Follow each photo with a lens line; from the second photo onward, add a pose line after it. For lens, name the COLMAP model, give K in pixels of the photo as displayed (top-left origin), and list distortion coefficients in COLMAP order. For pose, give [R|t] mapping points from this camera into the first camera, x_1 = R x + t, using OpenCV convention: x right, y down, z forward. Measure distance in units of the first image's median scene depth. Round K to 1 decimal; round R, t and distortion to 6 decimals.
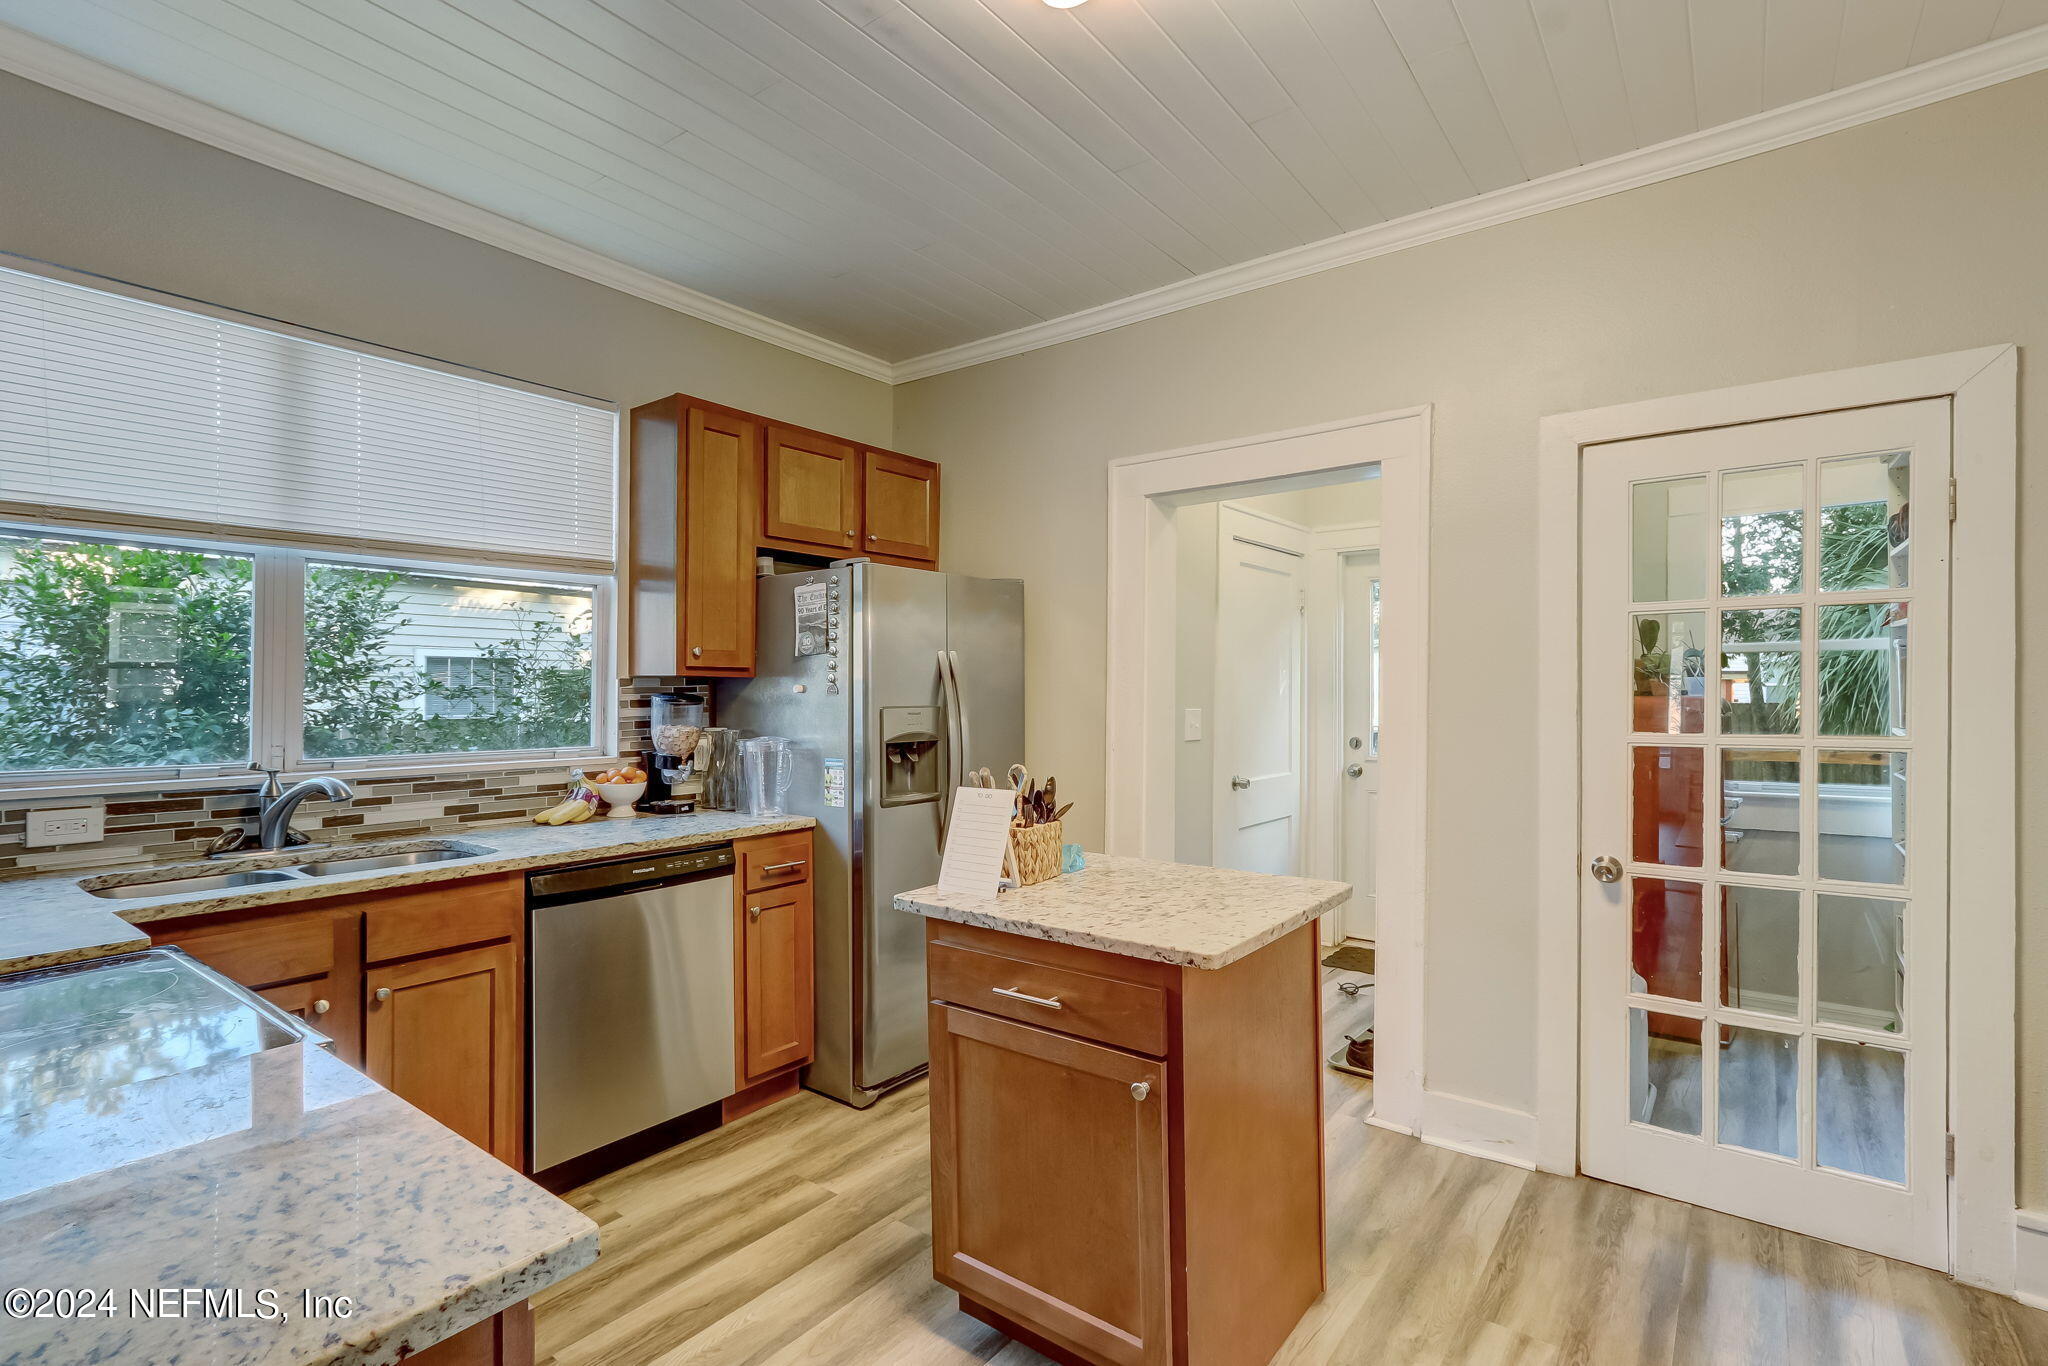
lens RADIAL K [[945.0, 0, 1026.1], [0, 945.0, 700.6], [0, 0, 1]] dist [-0.002537, -0.000172]
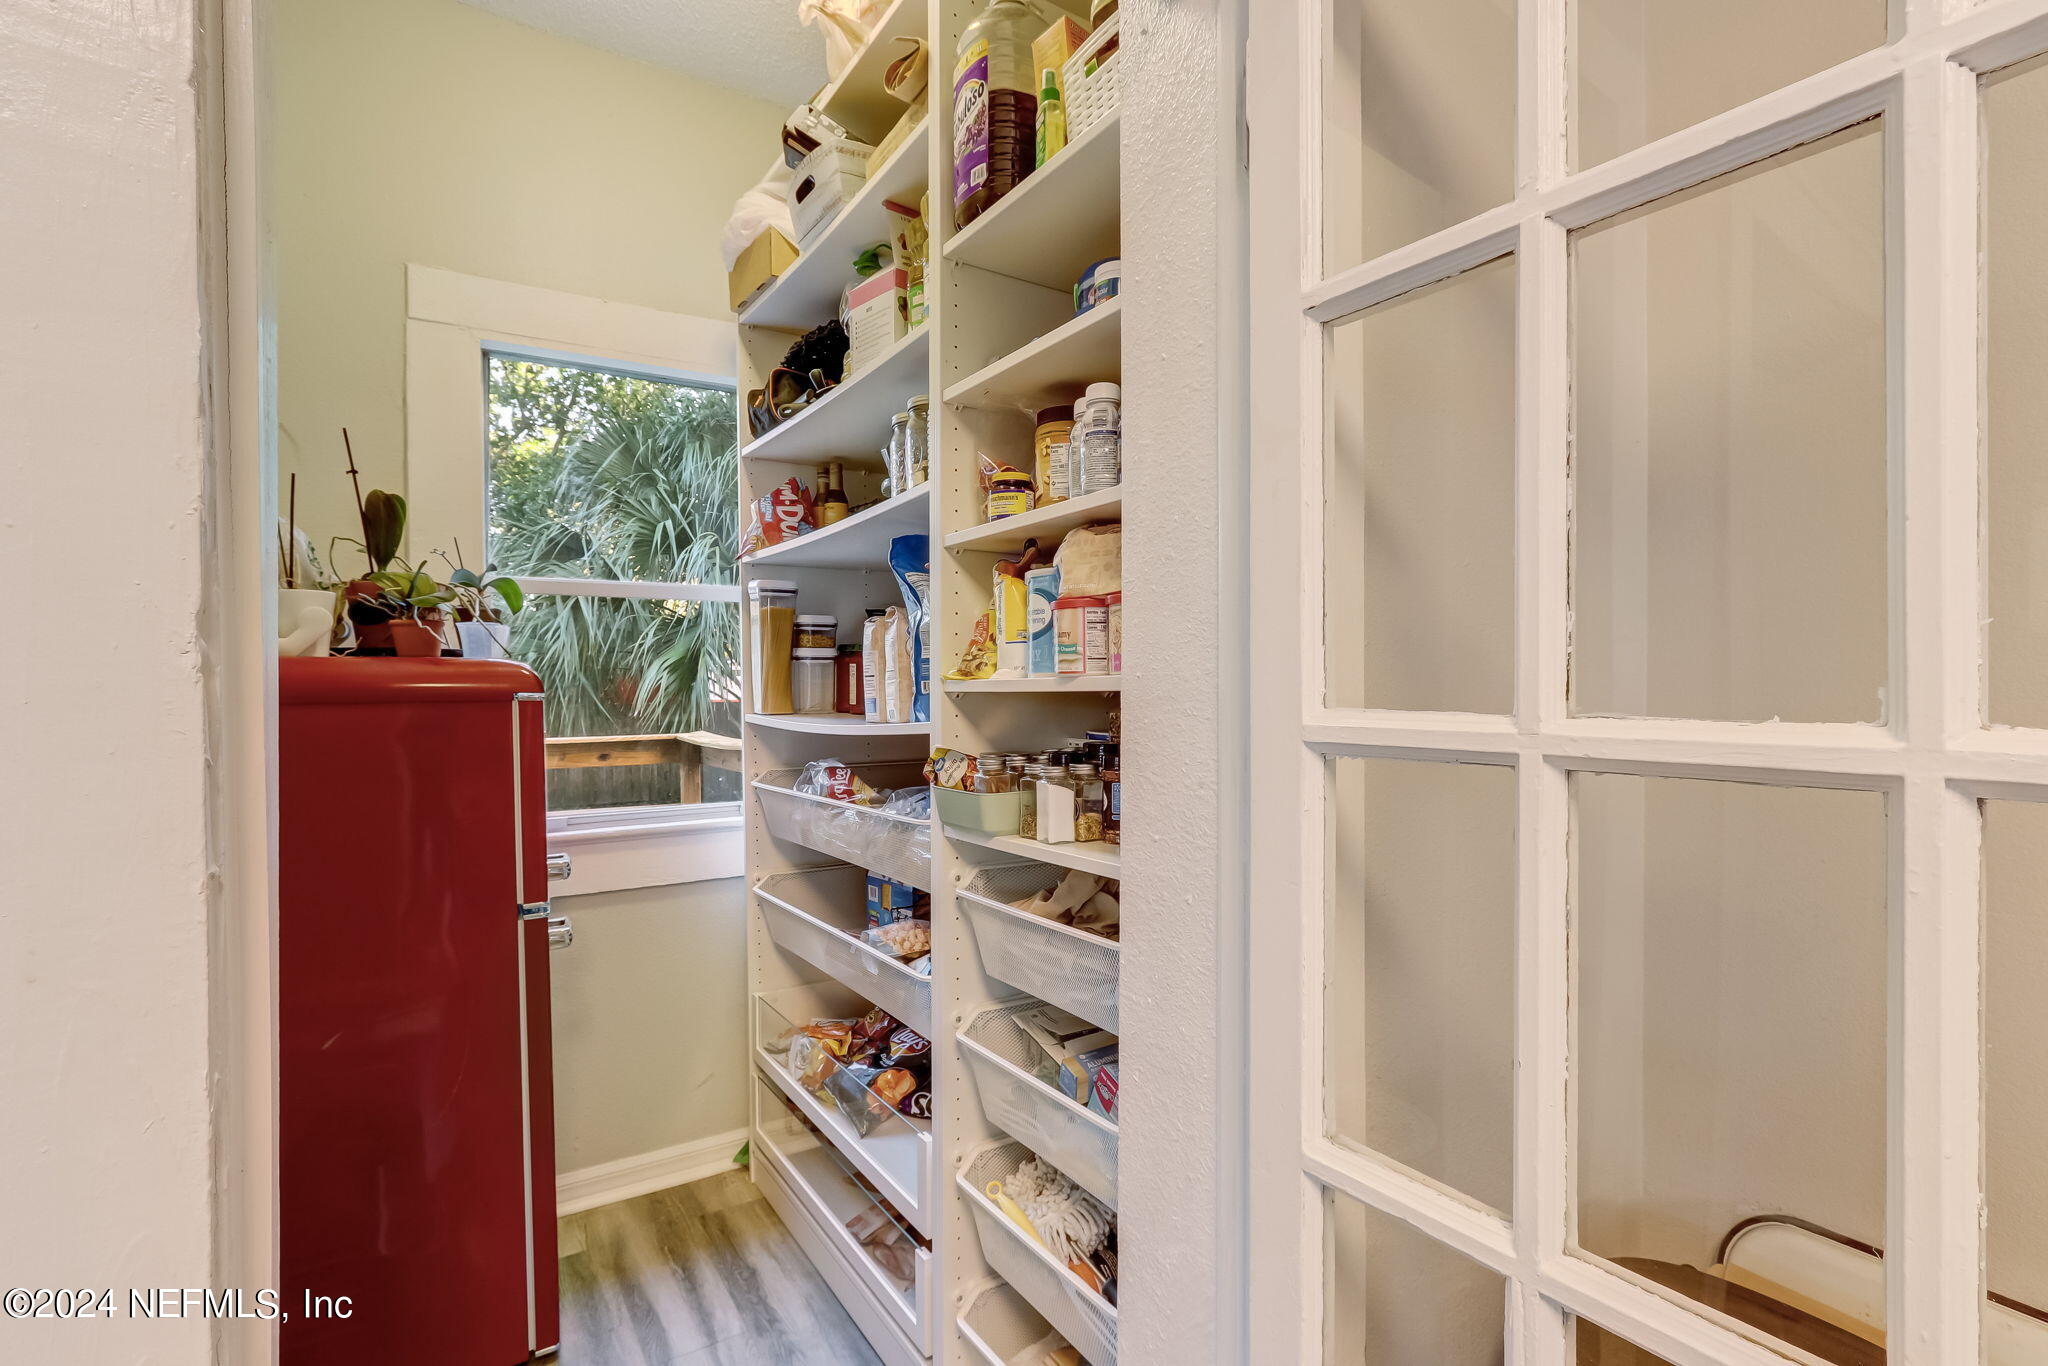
lens RADIAL K [[945.0, 0, 1026.1], [0, 945.0, 700.6], [0, 0, 1]] dist [-0.002537, -0.000172]
pose [[0.329386, -0.005428, 0.944180, 0.323015], [0.007825, 0.999965, 0.003019, 0.016852], [-0.944163, 0.006394, 0.329417, 0.545079]]
